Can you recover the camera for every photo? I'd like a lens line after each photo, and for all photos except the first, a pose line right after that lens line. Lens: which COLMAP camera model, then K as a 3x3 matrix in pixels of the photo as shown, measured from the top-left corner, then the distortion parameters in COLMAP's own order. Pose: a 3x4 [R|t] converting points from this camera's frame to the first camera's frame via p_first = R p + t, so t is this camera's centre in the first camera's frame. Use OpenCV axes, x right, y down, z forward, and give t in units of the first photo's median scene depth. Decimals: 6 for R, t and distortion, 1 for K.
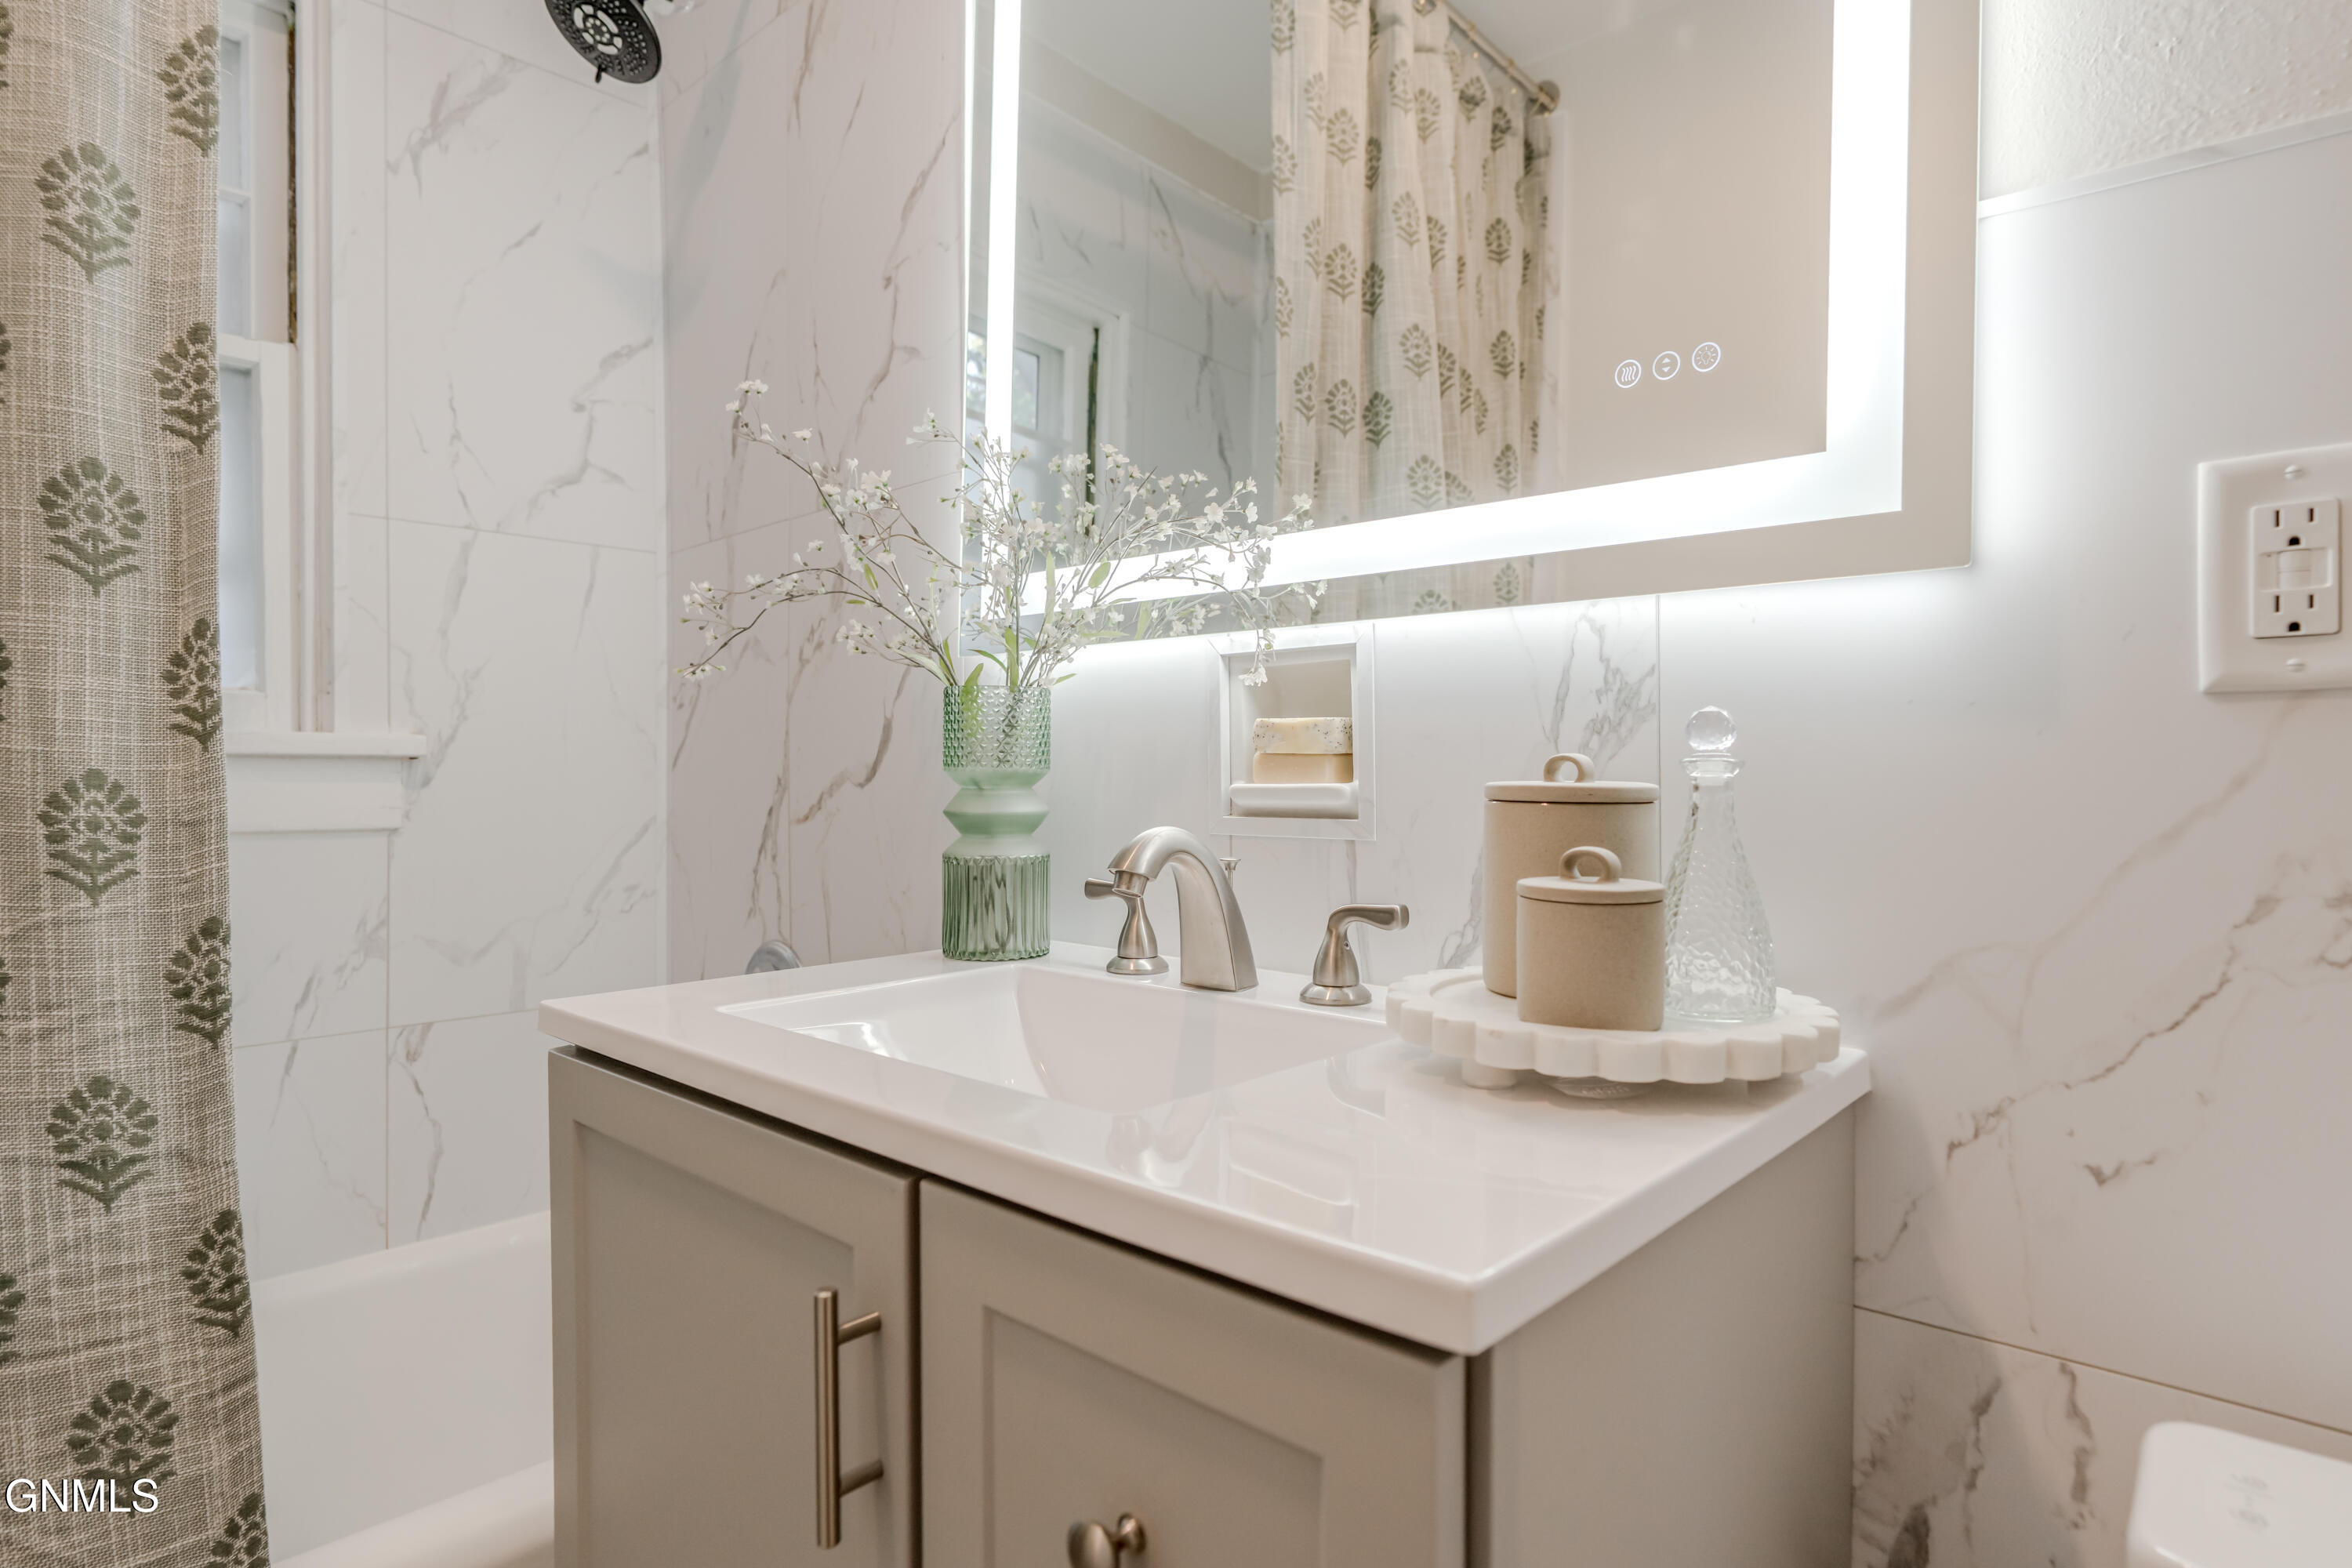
lens RADIAL K [[1305.9, 0, 1194.2], [0, 1305.9, 775.2], [0, 0, 1]] dist [-0.000947, 0.000848]
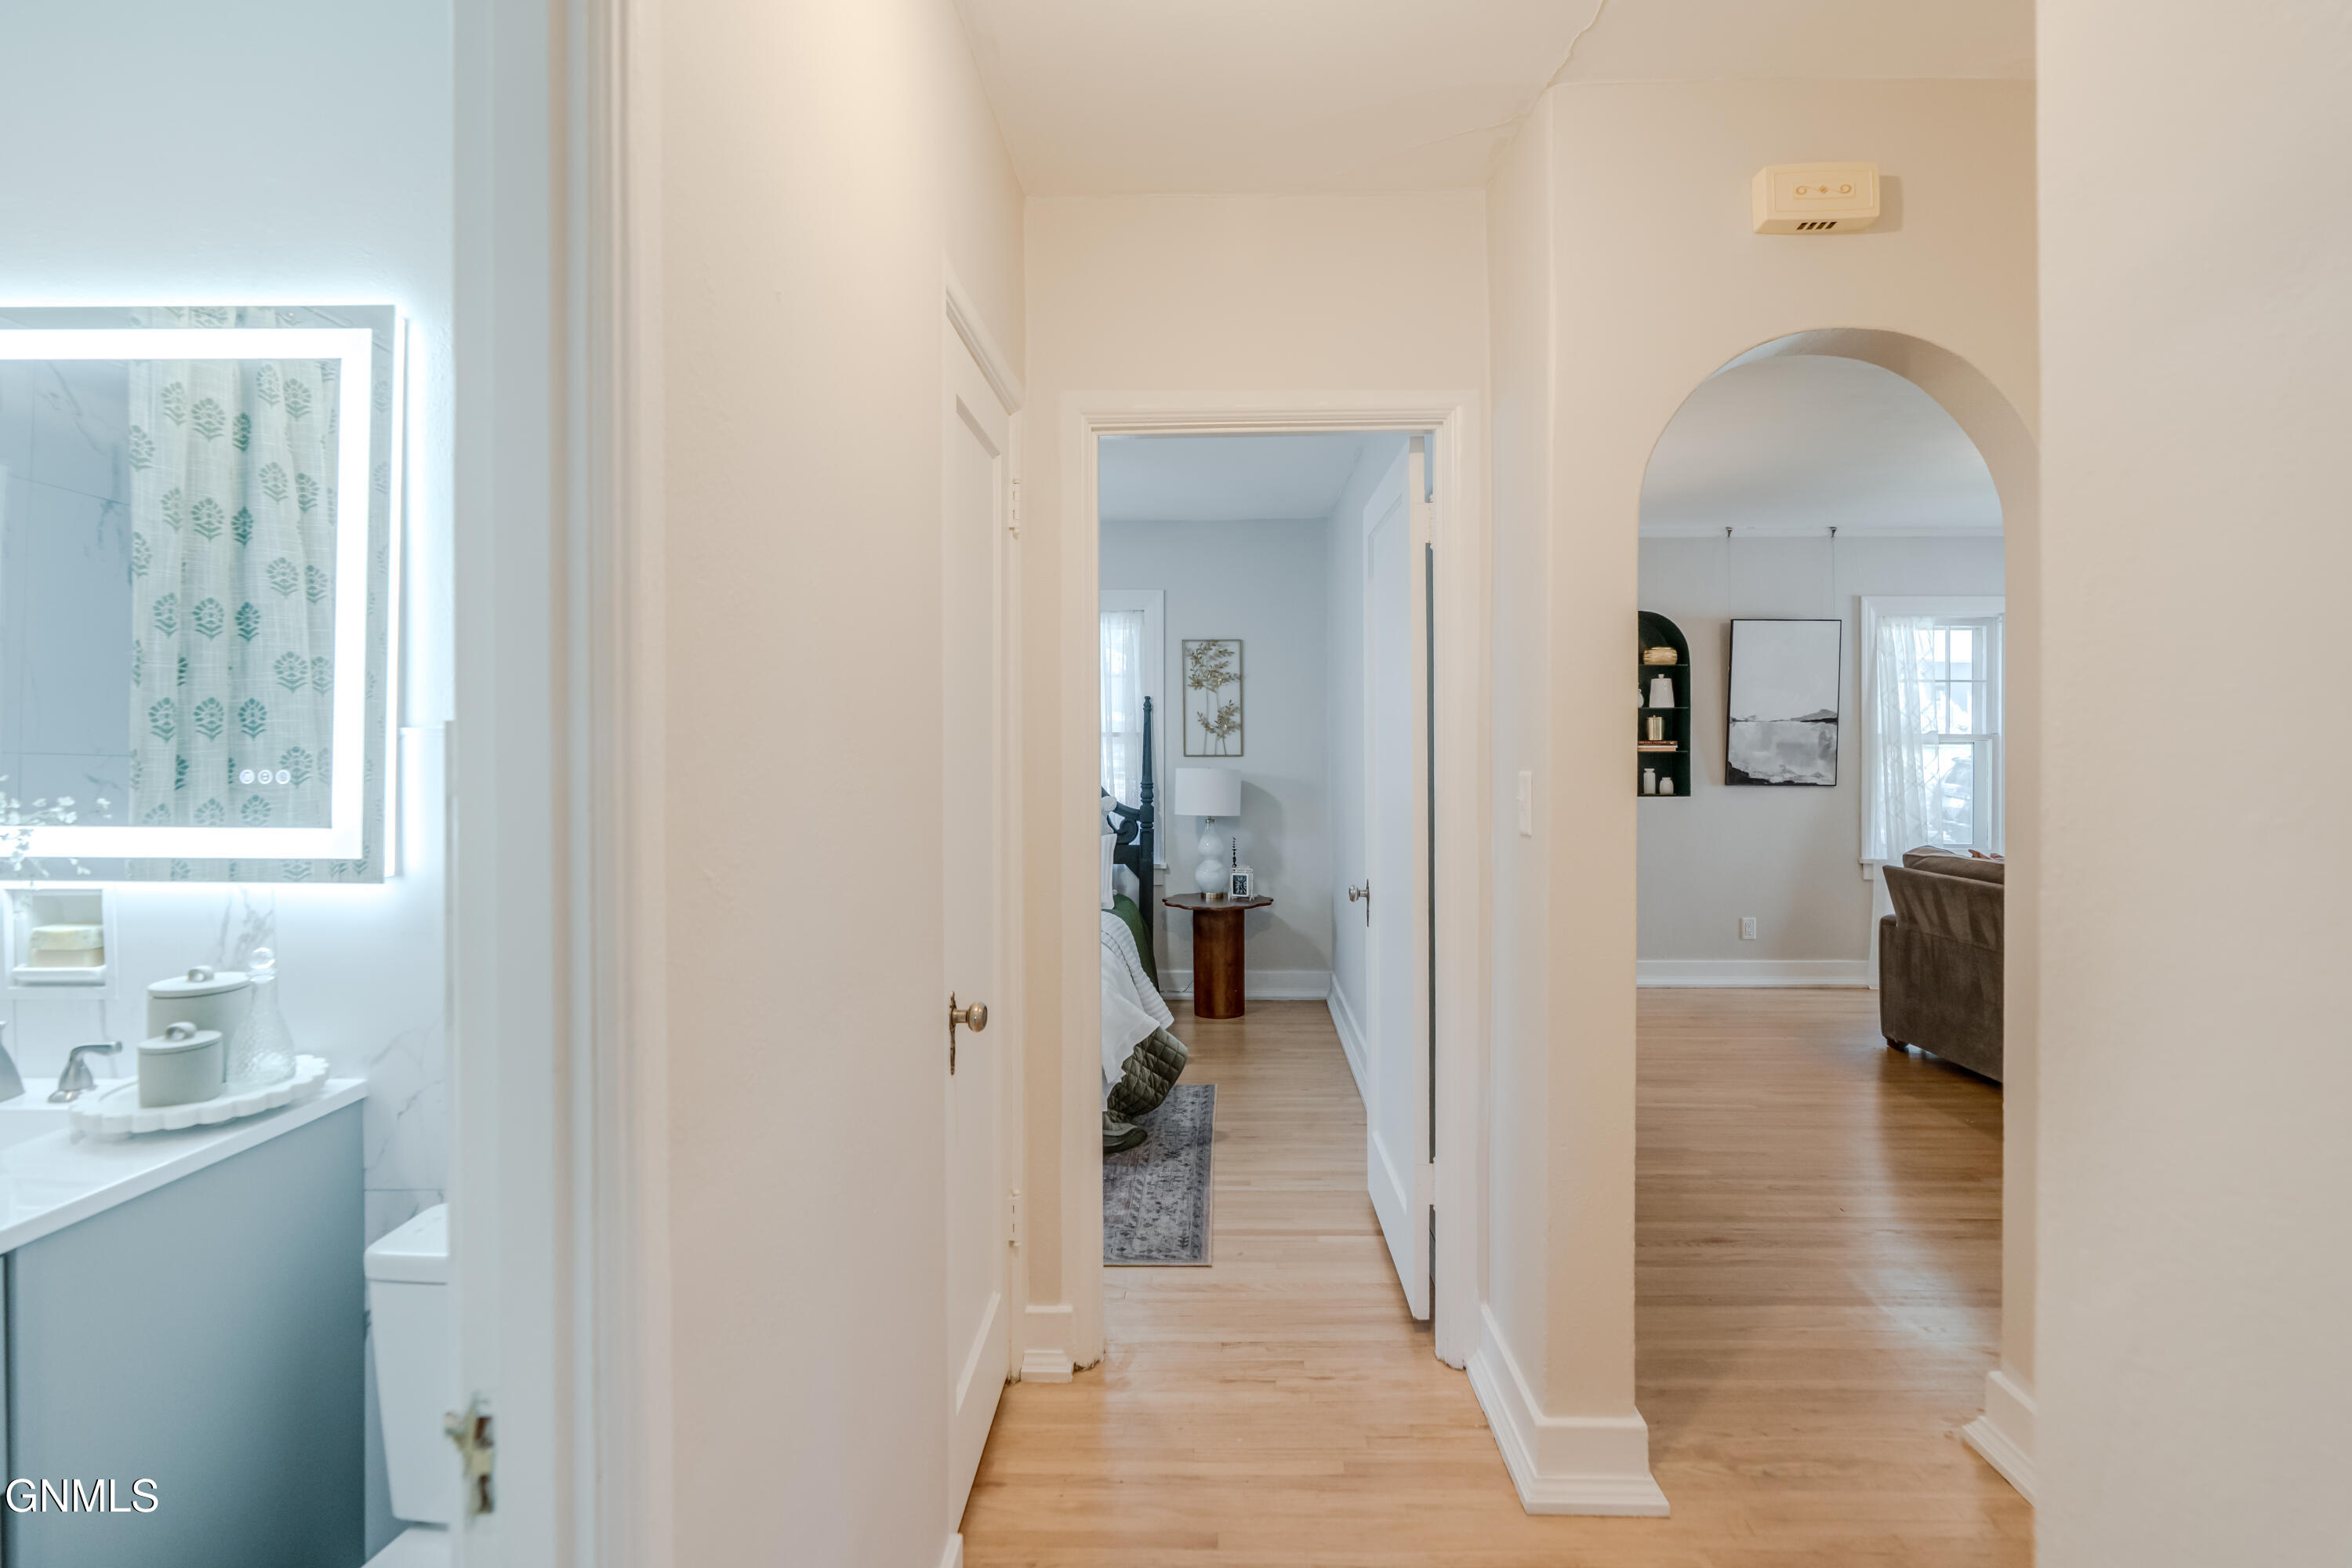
lens RADIAL K [[1089.9, 0, 1175.7], [0, 1089.9, 744.4], [0, 0, 1]] dist [-0.003369, 0.001290]
pose [[0.754454, -0.010418, 0.656270, 0.249803], [0.007726, 0.999946, 0.006992, -0.289122], [-0.656308, -0.000205, 0.754493, -1.050503]]
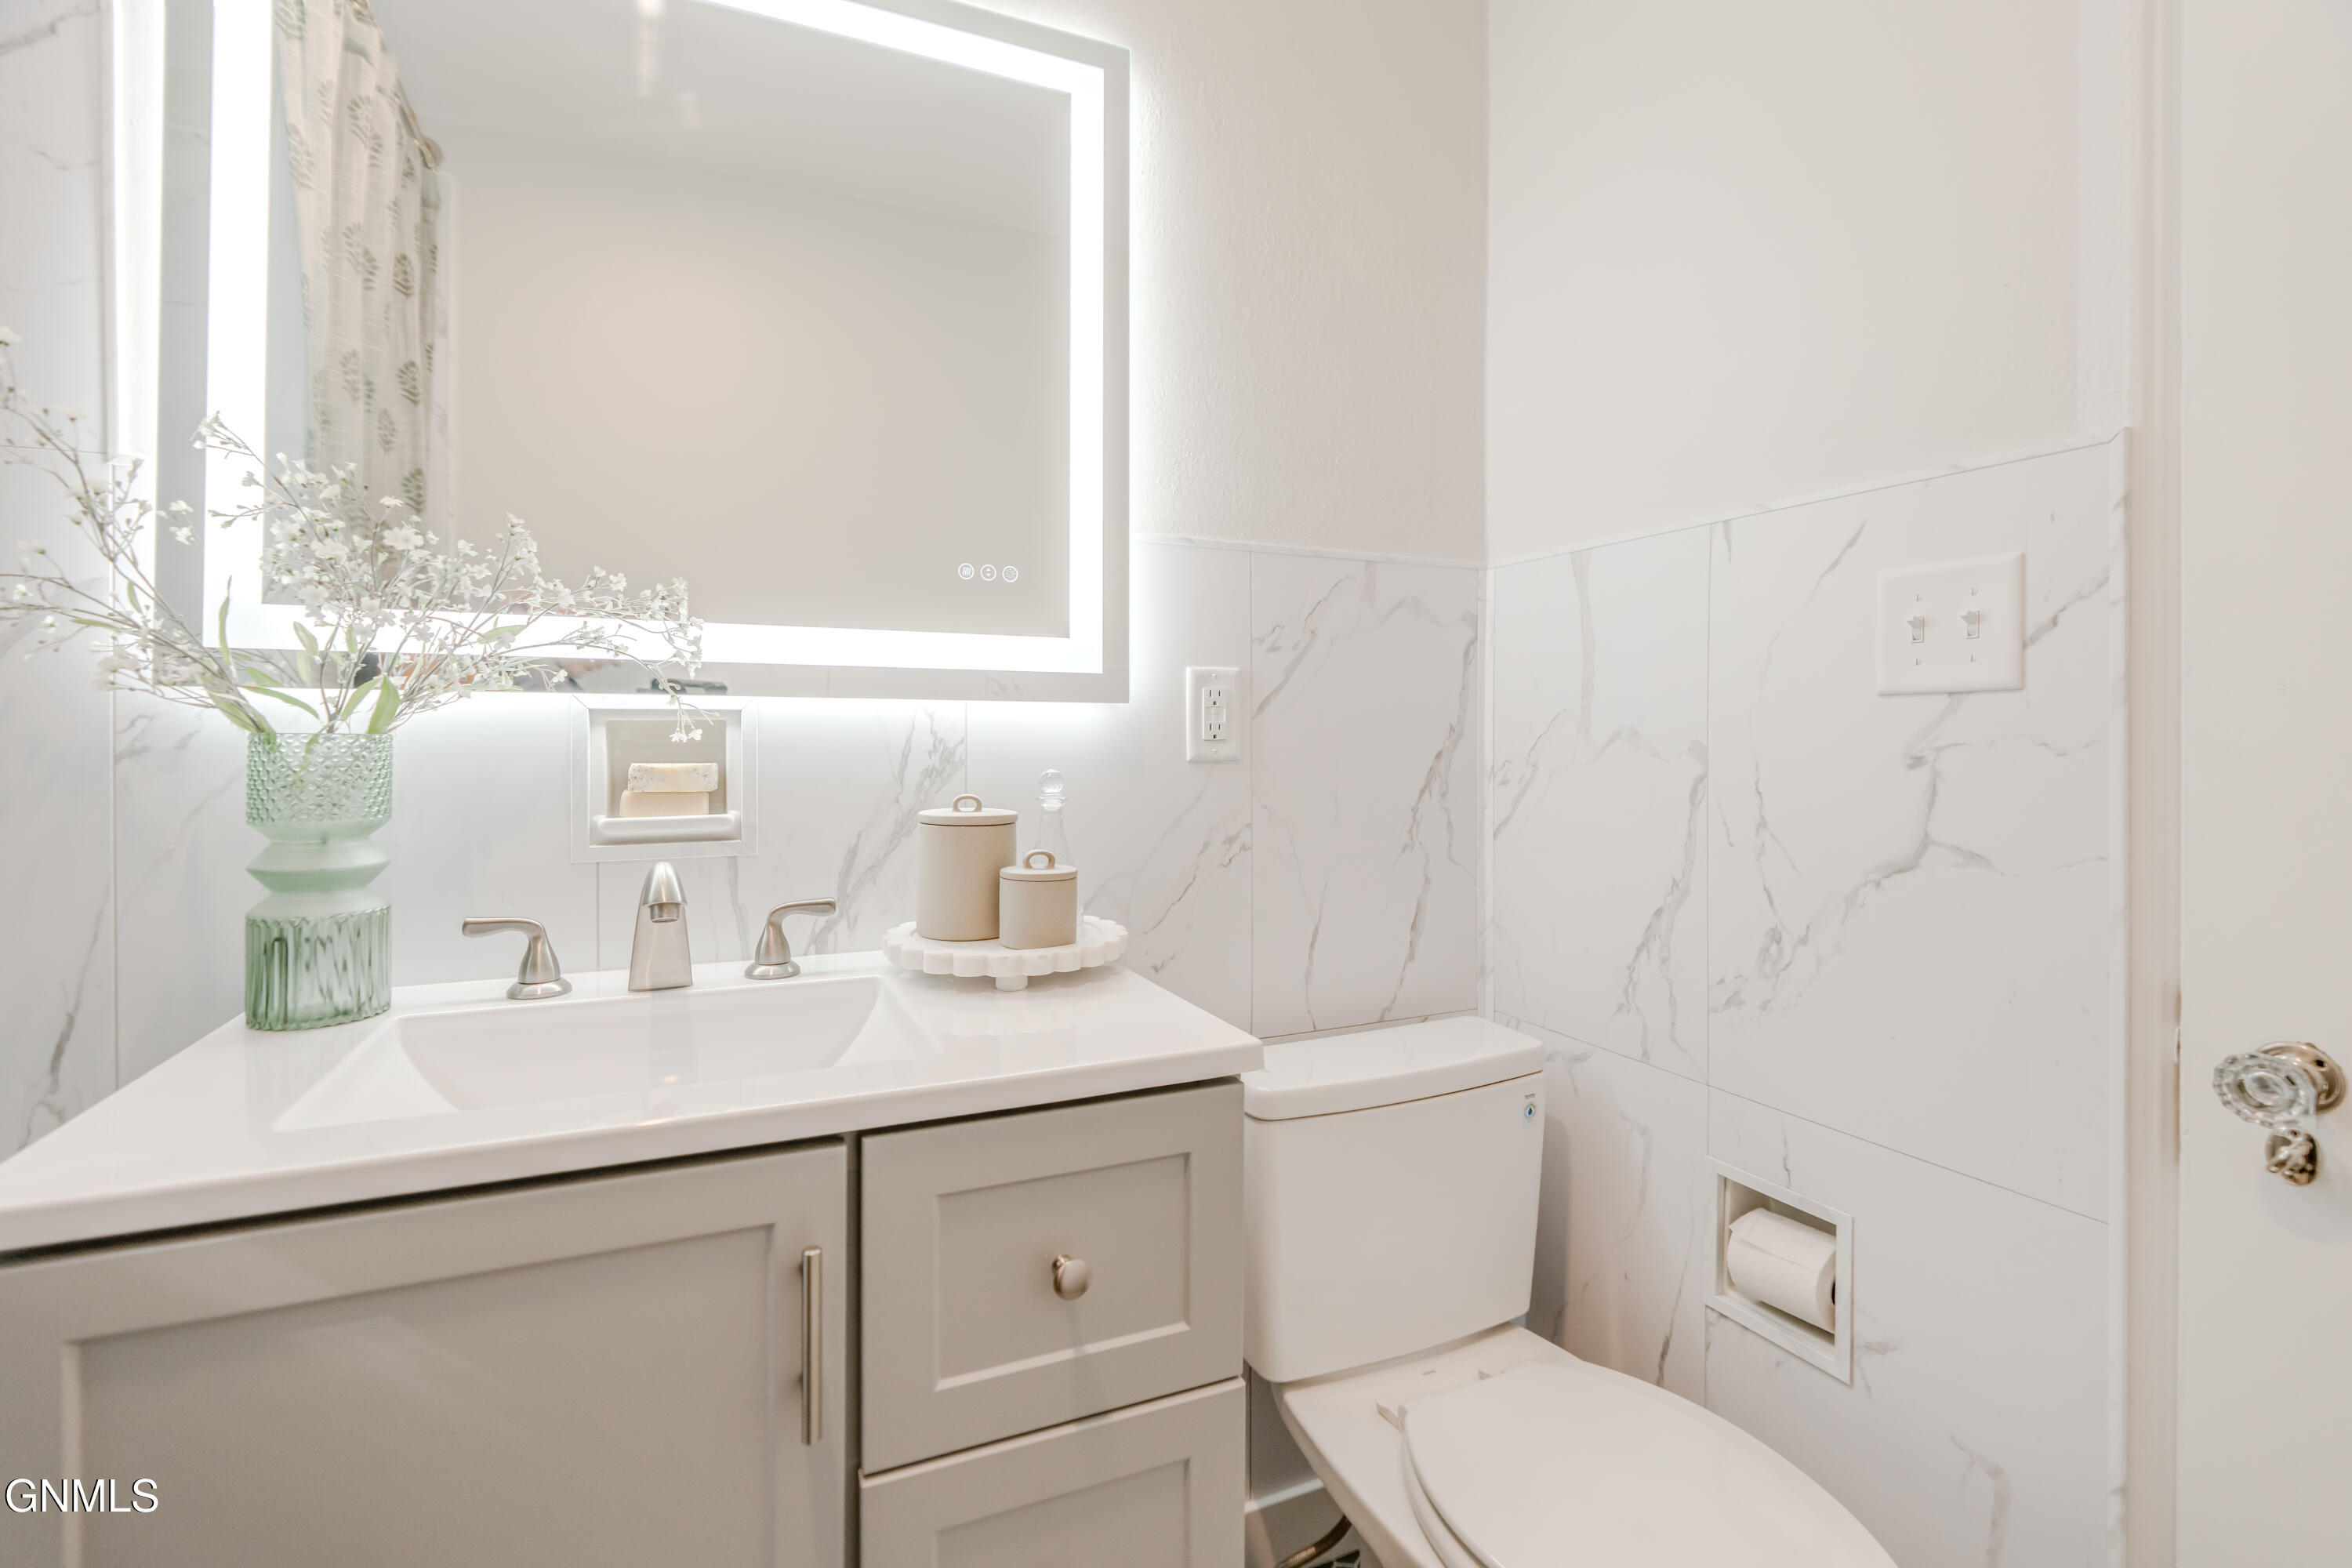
lens RADIAL K [[1089.9, 0, 1166.2], [0, 1089.9, 730.2], [0, 0, 1]] dist [-0.003369, 0.001290]
pose [[0.394441, -0.002762, 0.918917, -0.714766], [-0.001982, 0.999991, 0.003857, -0.082642], [-0.918919, -0.003343, 0.394432, 0.149602]]
